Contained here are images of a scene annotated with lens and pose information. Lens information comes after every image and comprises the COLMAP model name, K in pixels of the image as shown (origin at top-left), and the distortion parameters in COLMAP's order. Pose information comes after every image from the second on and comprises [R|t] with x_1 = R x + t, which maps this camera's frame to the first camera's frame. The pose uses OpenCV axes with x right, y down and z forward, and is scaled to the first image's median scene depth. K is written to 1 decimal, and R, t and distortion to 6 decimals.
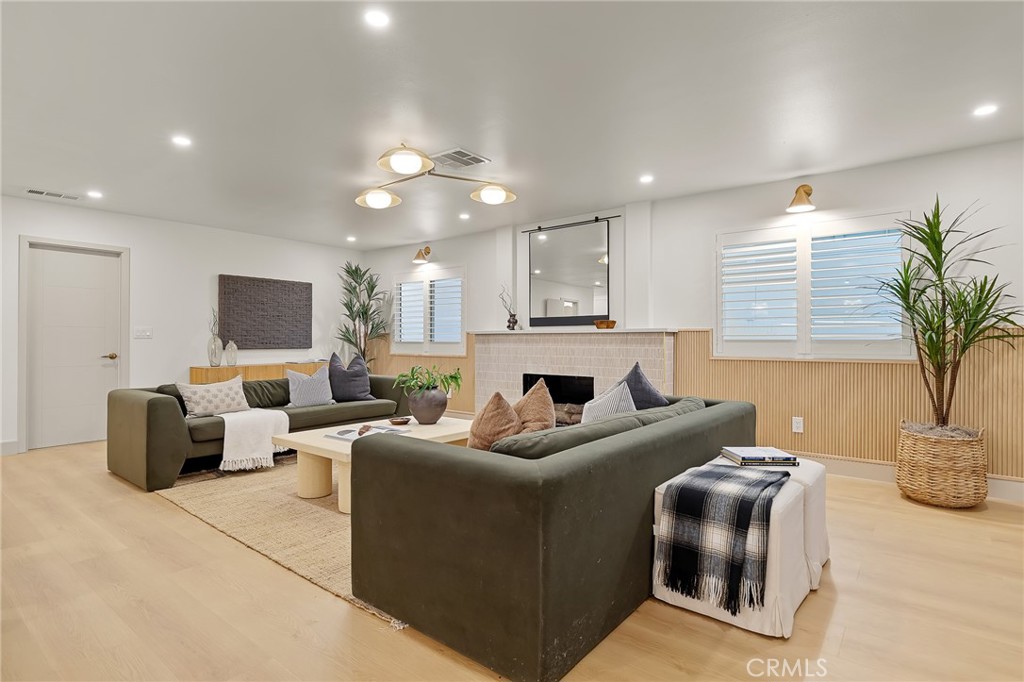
lens RADIAL K [[532.4, 0, 515.8], [0, 532.4, 339.1], [0, 0, 1]] dist [0.001861, 0.001234]
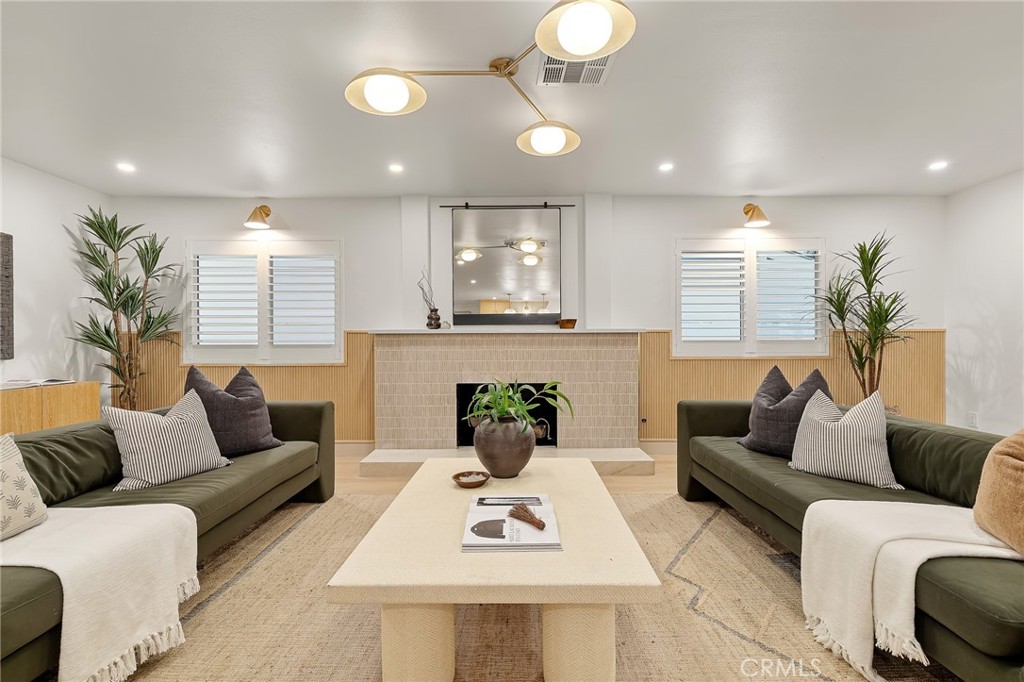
lens RADIAL K [[466.4, 0, 510.7], [0, 466.4, 342.9], [0, 0, 1]] dist [0.005490, -0.000574]
pose [[0.777198, -0.006274, 0.629225, -0.355850], [0.002721, 0.999974, 0.006609, -0.000790], [-0.629251, -0.003424, 0.777195, 0.400663]]
